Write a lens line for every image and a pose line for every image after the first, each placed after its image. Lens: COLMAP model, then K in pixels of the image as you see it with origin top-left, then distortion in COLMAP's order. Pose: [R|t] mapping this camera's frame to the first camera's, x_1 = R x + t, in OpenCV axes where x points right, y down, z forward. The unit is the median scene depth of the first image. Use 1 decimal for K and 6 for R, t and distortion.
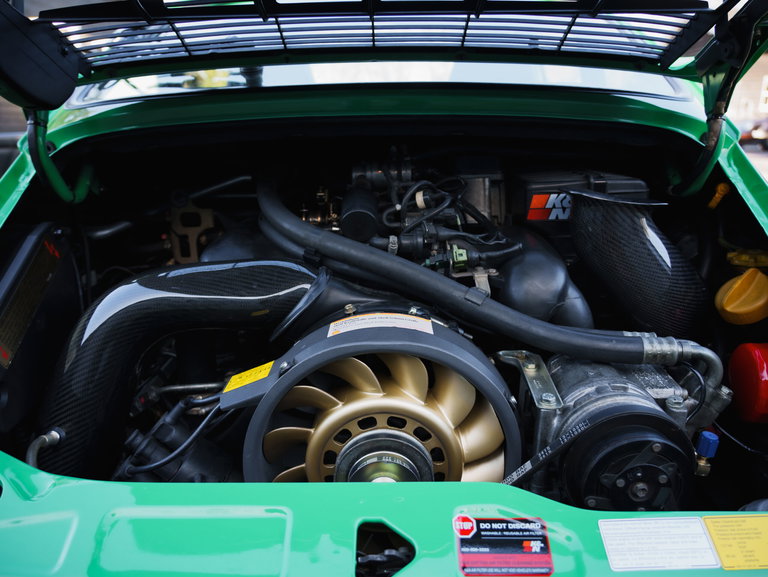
lens RADIAL K [[582.7, 0, 382.9], [0, 582.7, 286.1], [0, 0, 1]] dist [-0.021192, 0.005183]
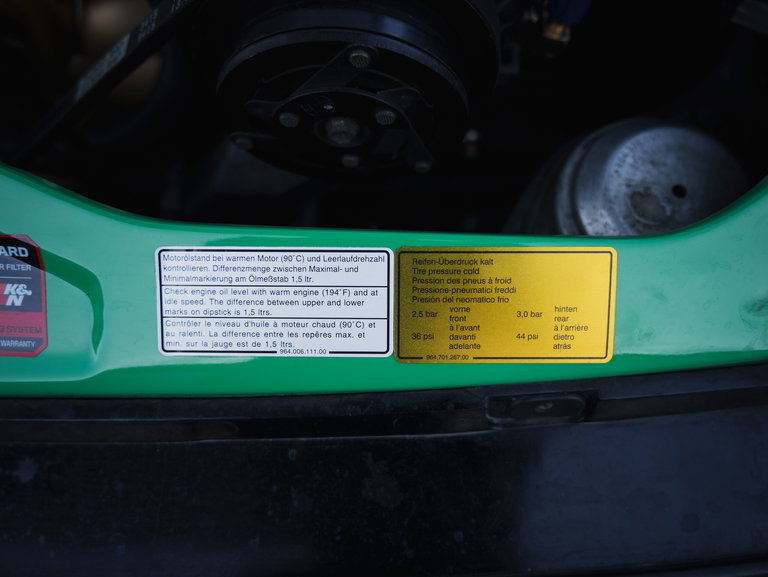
lens RADIAL K [[668.9, 0, 384.7], [0, 668.9, 289.6], [0, 0, 1]] dist [0.009863, -0.010468]
pose [[0.999626, 0.027228, -0.002729, 0.413206], [-0.013890, 0.590822, 0.806682, 0.008490], [0.023577, -0.806342, 0.590979, 0.512683]]
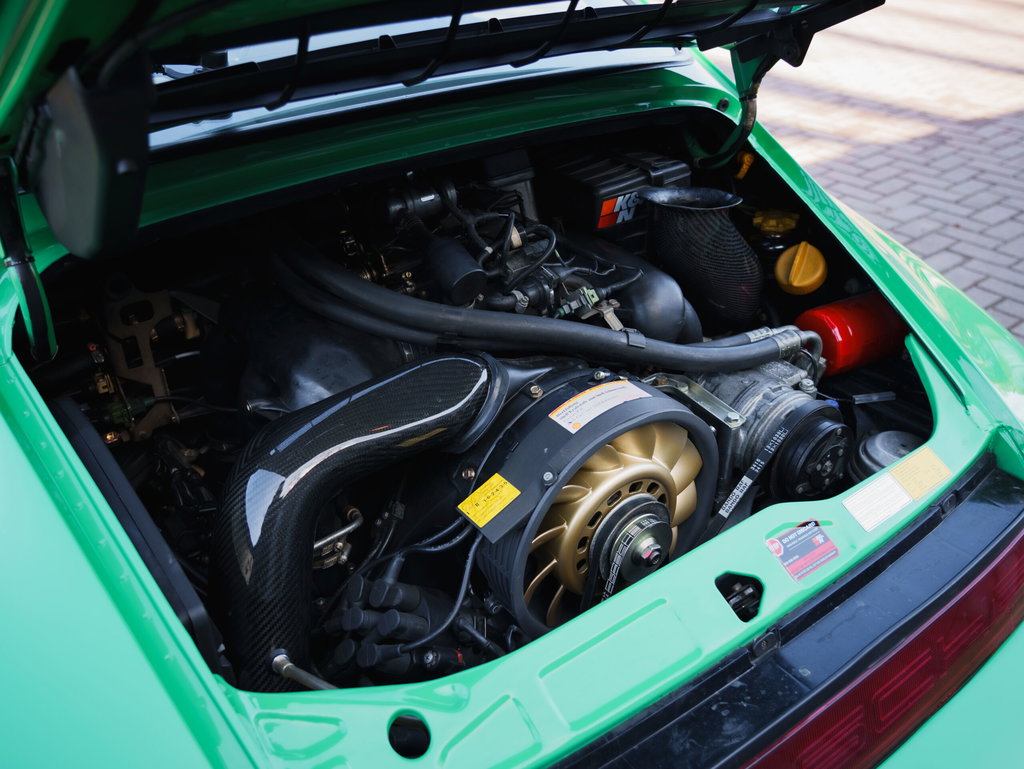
lens RADIAL K [[891.9, 0, 507.4], [0, 891.9, 386.2], [0, 0, 1]] dist [0.009863, -0.010468]
pose [[0.803142, -0.311011, 0.508168, -0.887995], [0.179321, 0.939572, 0.291629, -0.426537], [-0.568161, -0.143094, 0.810381, -0.125565]]
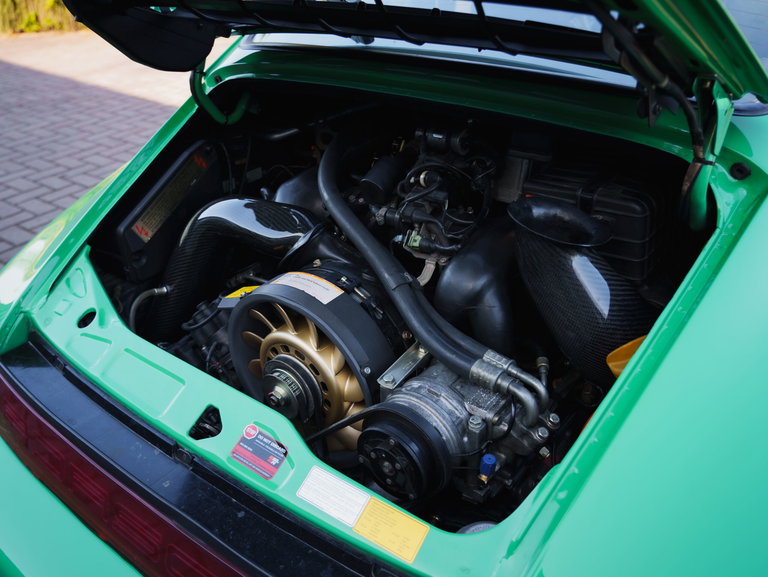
lens RADIAL K [[668.9, 0, 385.2], [0, 668.9, 290.7], [0, 0, 1]] dist [0.009863, -0.010468]
pose [[0.798704, 0.291918, -0.526170, 0.965250], [-0.148812, 0.943103, 0.297342, -0.410631], [0.583032, -0.159188, 0.796701, -0.132742]]
